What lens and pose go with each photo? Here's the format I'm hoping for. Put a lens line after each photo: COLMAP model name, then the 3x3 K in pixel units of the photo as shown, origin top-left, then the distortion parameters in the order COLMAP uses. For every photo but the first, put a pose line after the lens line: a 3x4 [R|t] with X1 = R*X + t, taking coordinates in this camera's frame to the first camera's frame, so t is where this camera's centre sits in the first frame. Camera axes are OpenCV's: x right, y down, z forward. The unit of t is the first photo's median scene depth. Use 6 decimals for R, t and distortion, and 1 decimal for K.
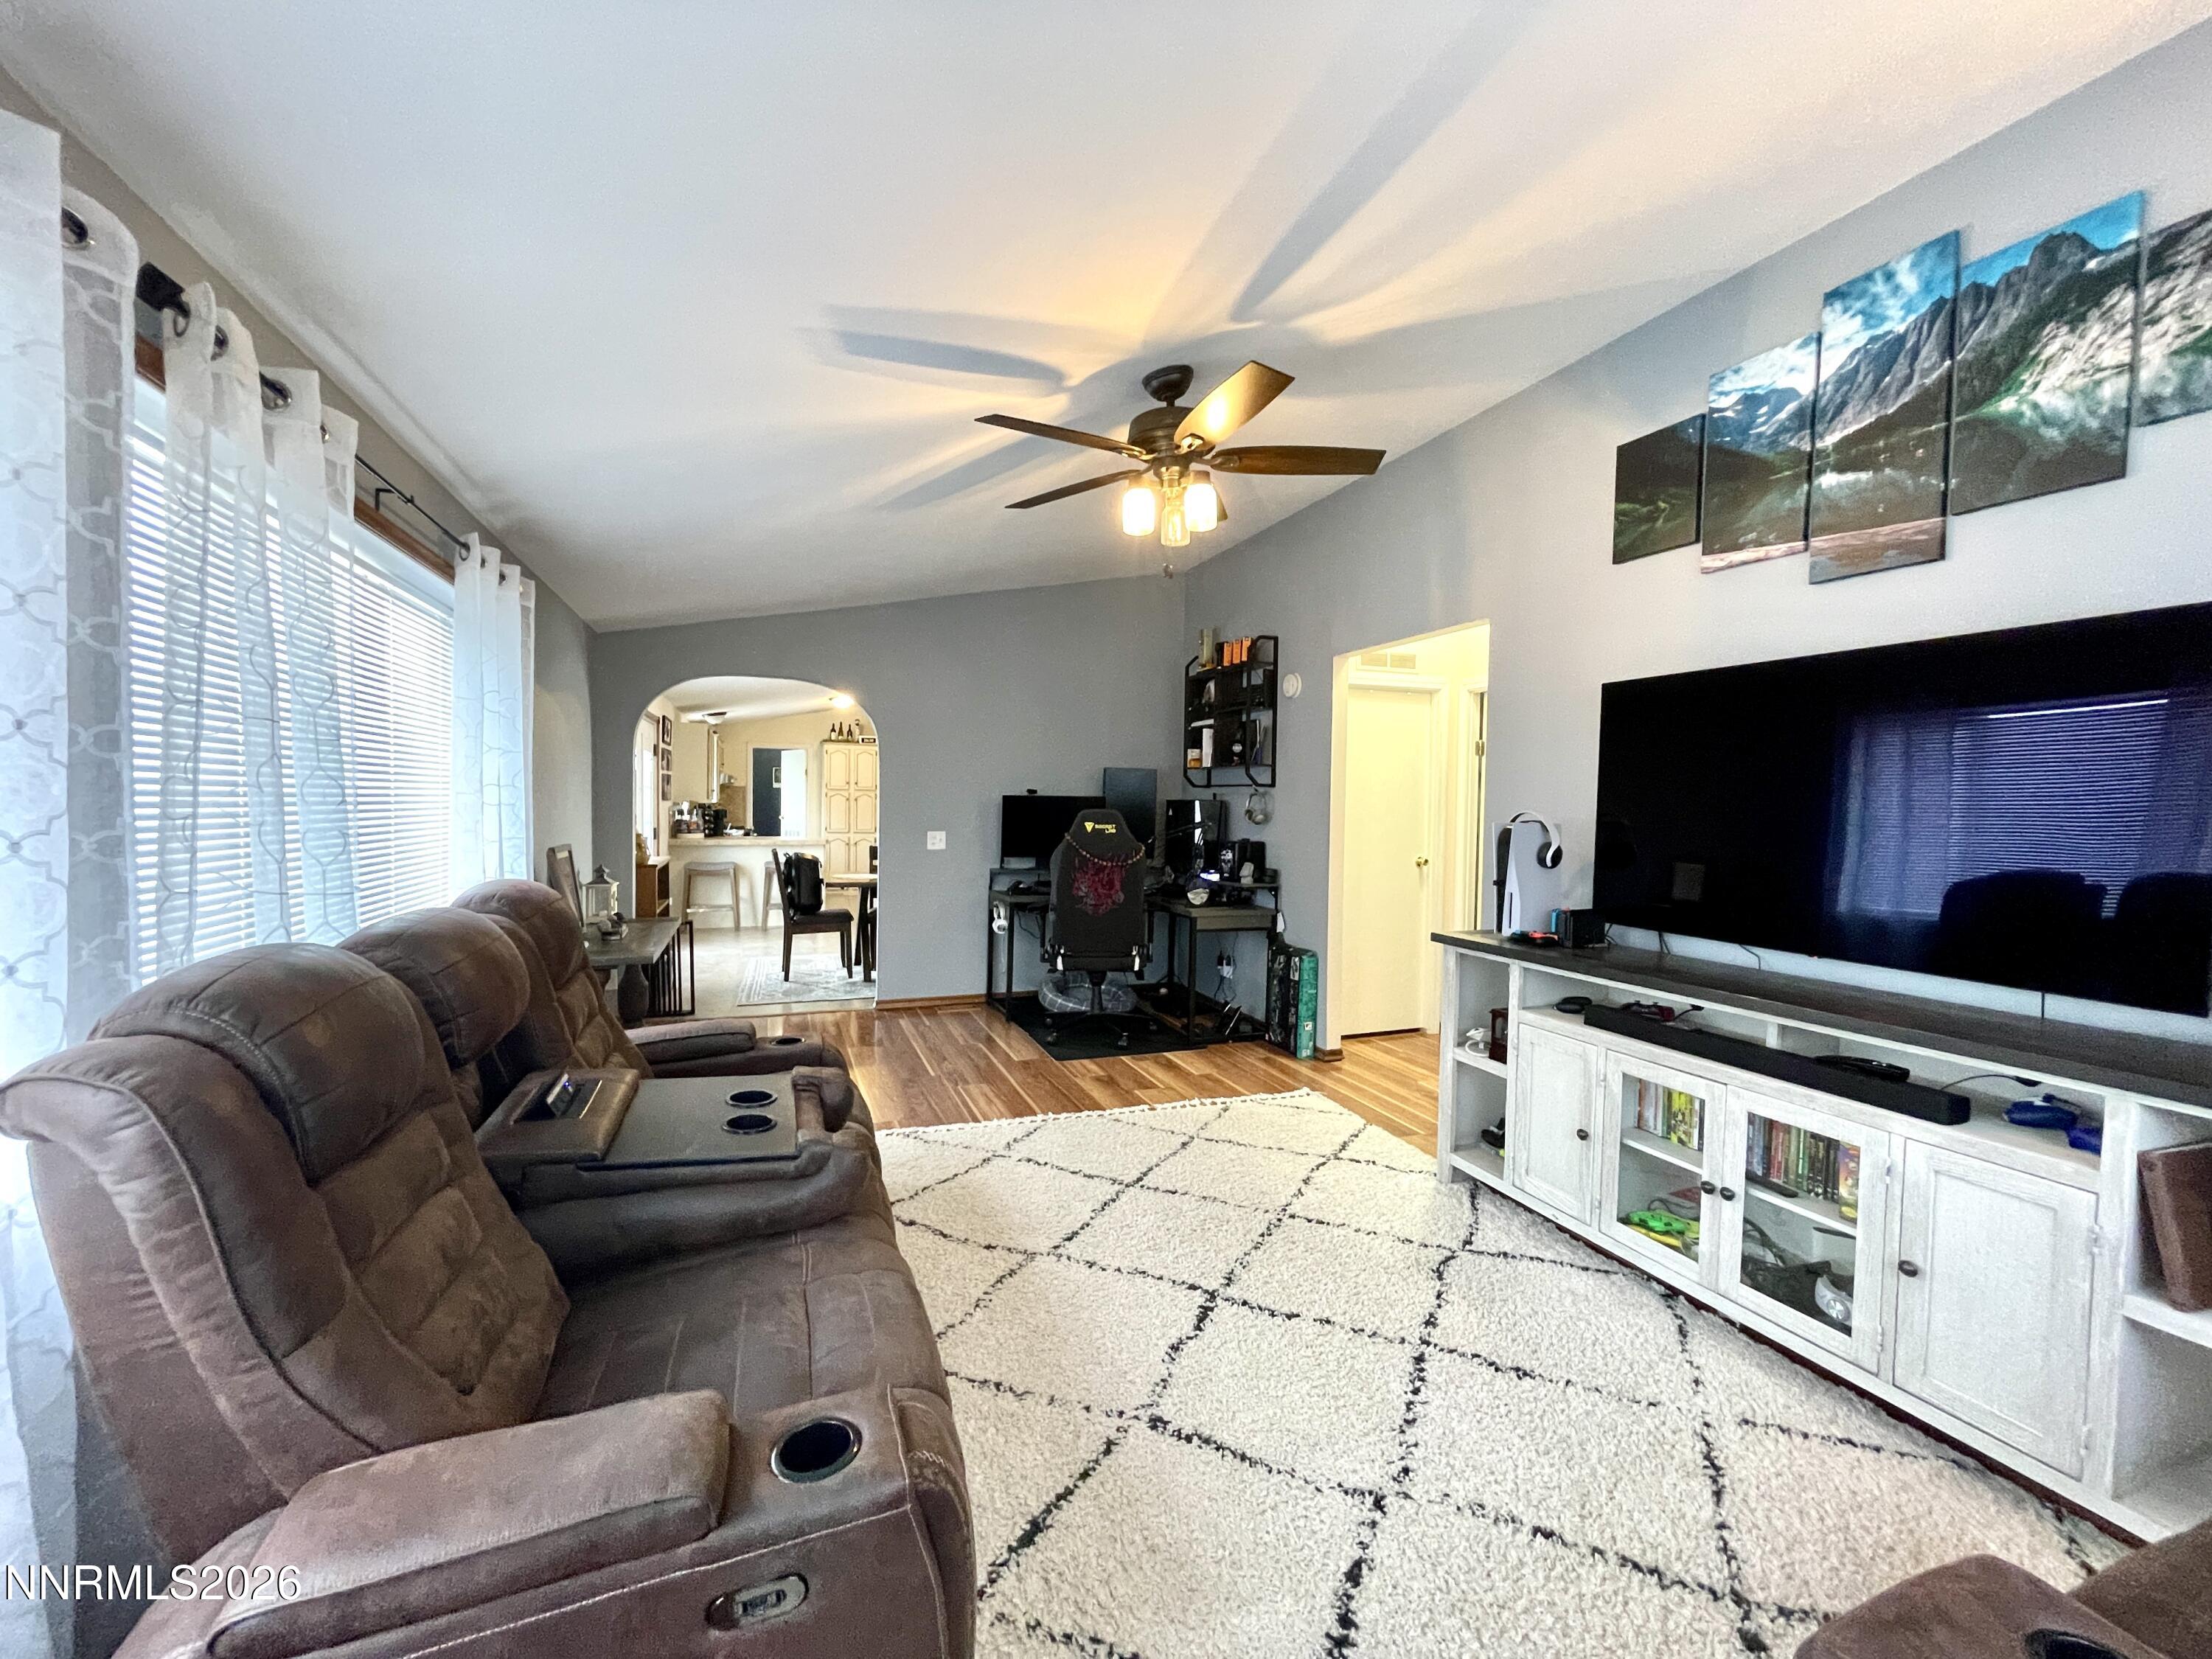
lens RADIAL K [[893.4, 0, 1108.9], [0, 893.4, 831.6], [0, 0, 1]] dist [-0.003771, -0.000077]
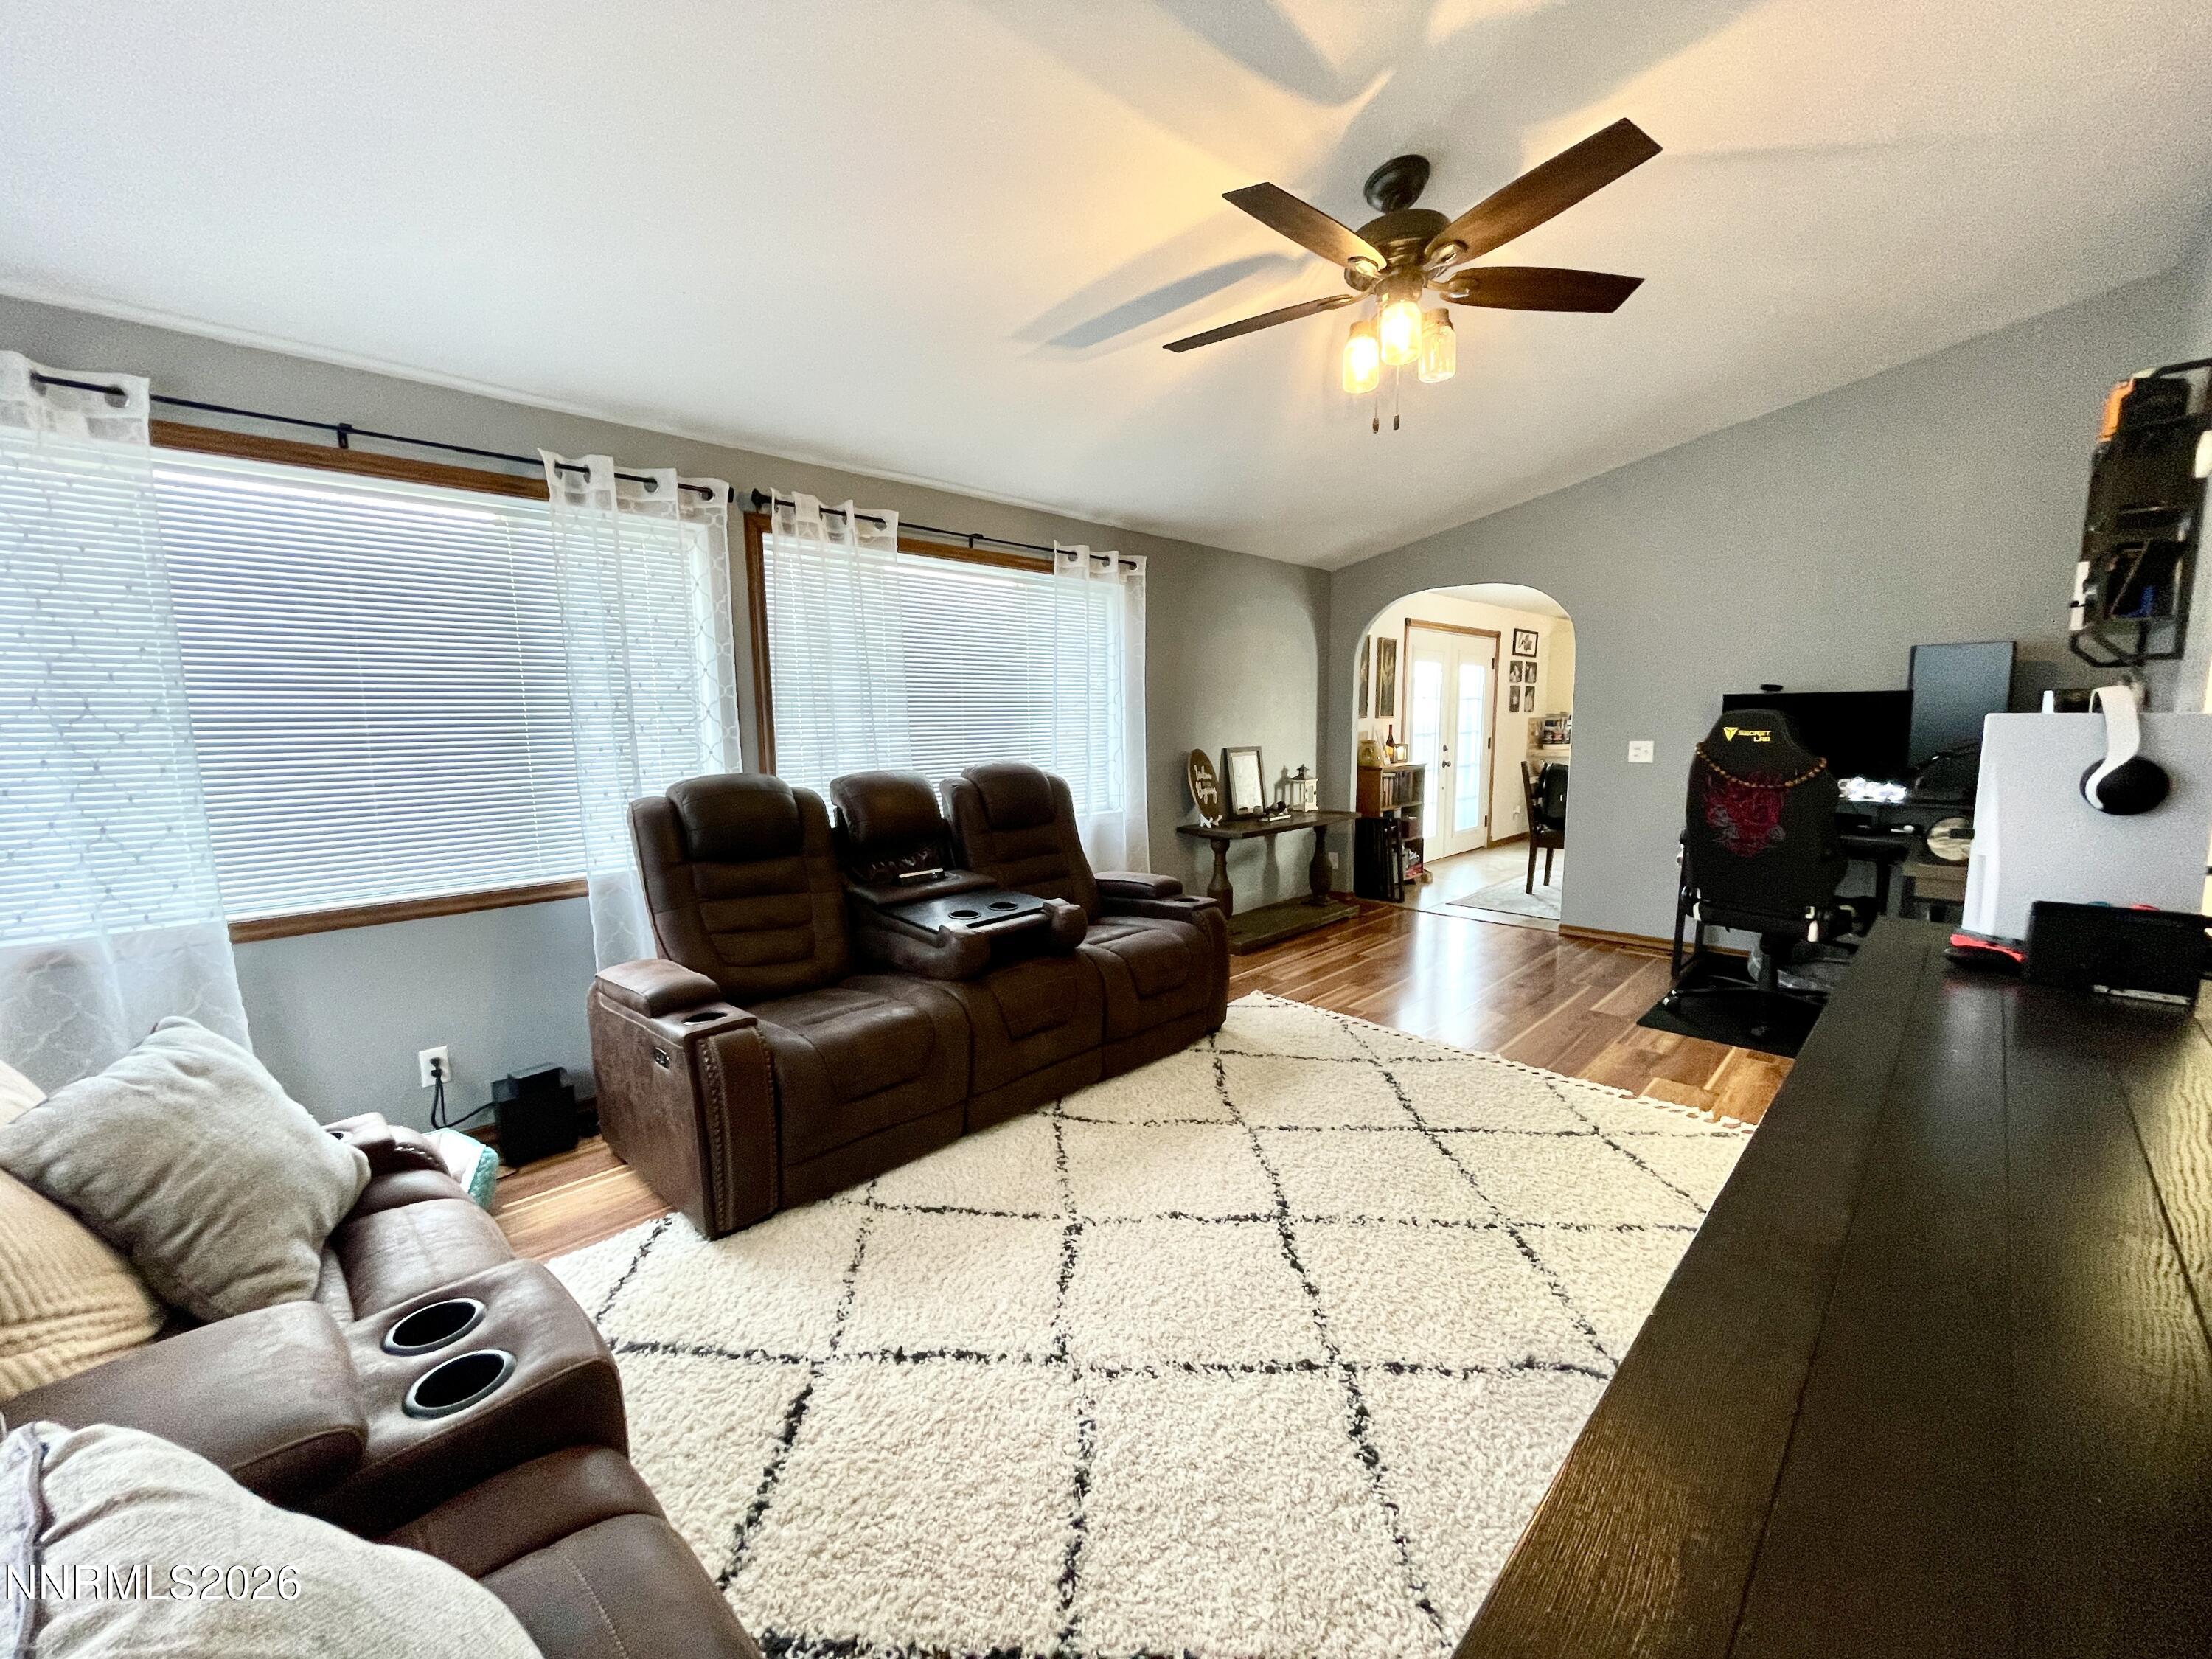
lens RADIAL K [[900.0, 0, 1117.1], [0, 900.0, 833.9], [0, 0, 1]] dist [-0.000481, -0.000096]
pose [[0.424574, 0.098930, -0.899972, 0.457847], [-0.013432, 0.994591, 0.102994, 0.007599], [0.905294, -0.031640, 0.423606, 0.234155]]
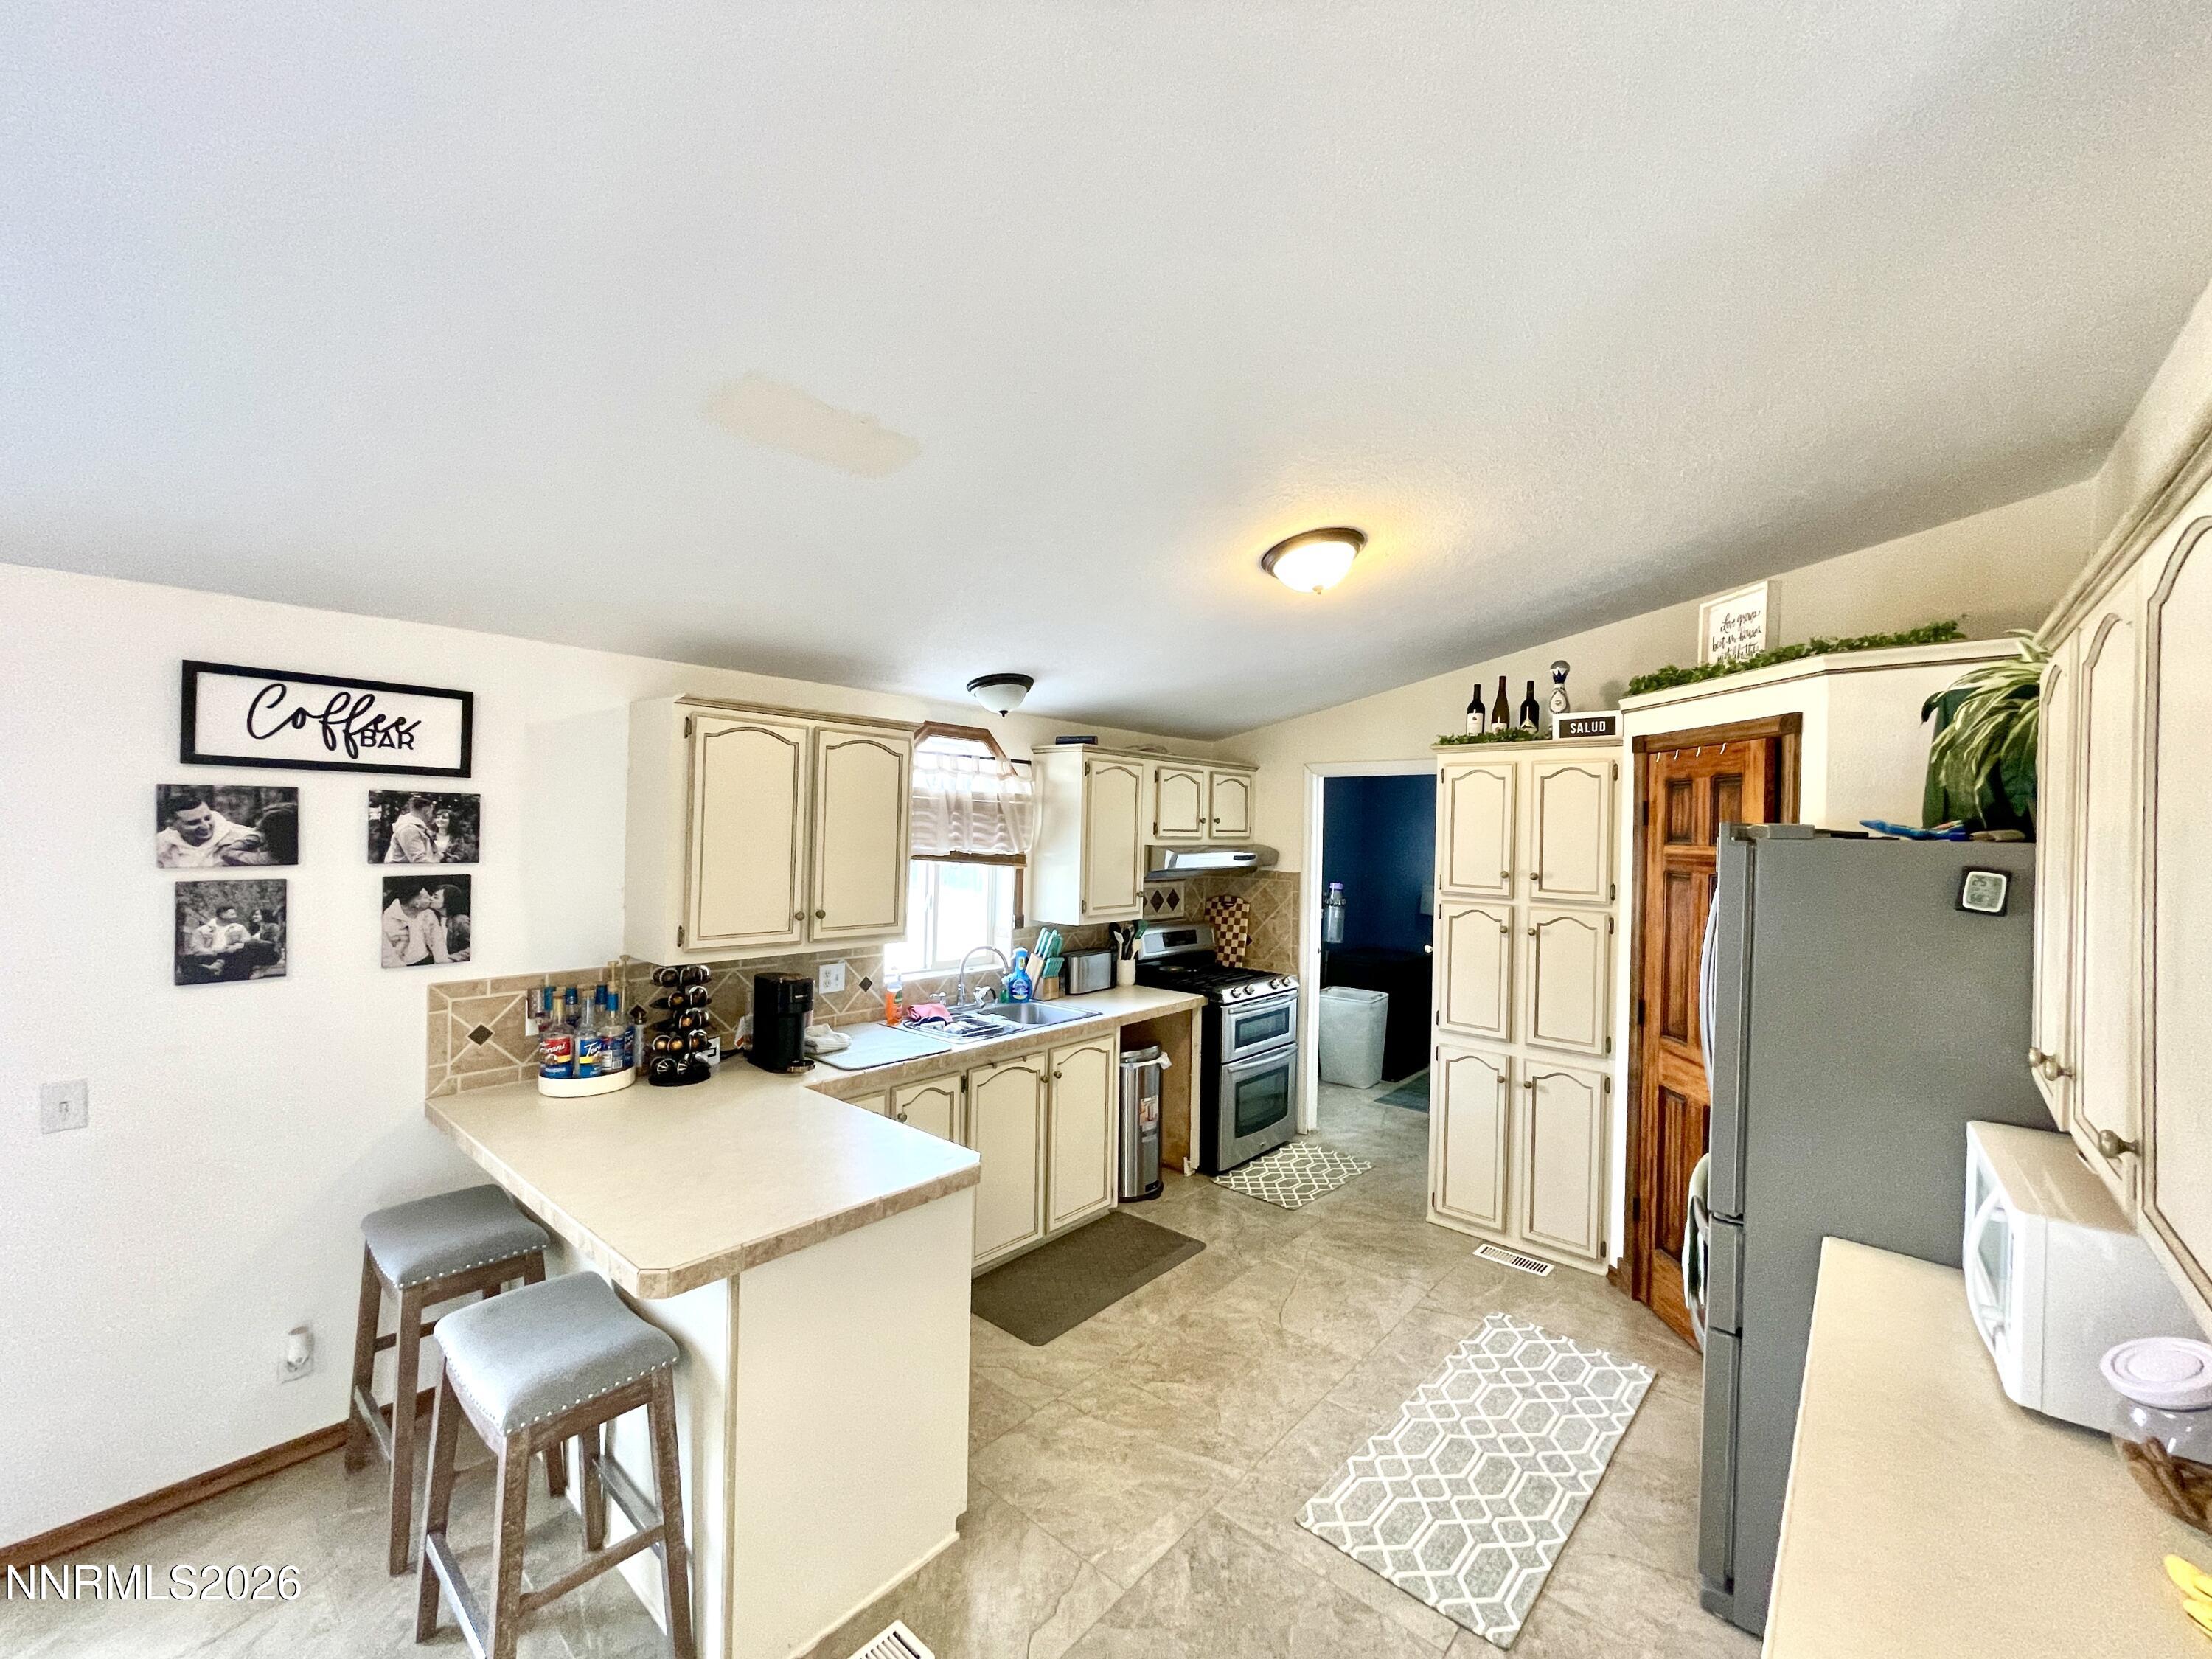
lens RADIAL K [[893.4, 0, 1108.9], [0, 893.4, 831.6], [0, 0, 1]] dist [-0.003771, -0.000077]
pose [[0.464983, -0.003547, -0.885313, -0.229784], [-0.039998, 0.998887, -0.025010, -0.144654], [0.884416, 0.047040, 0.464323, 1.911998]]
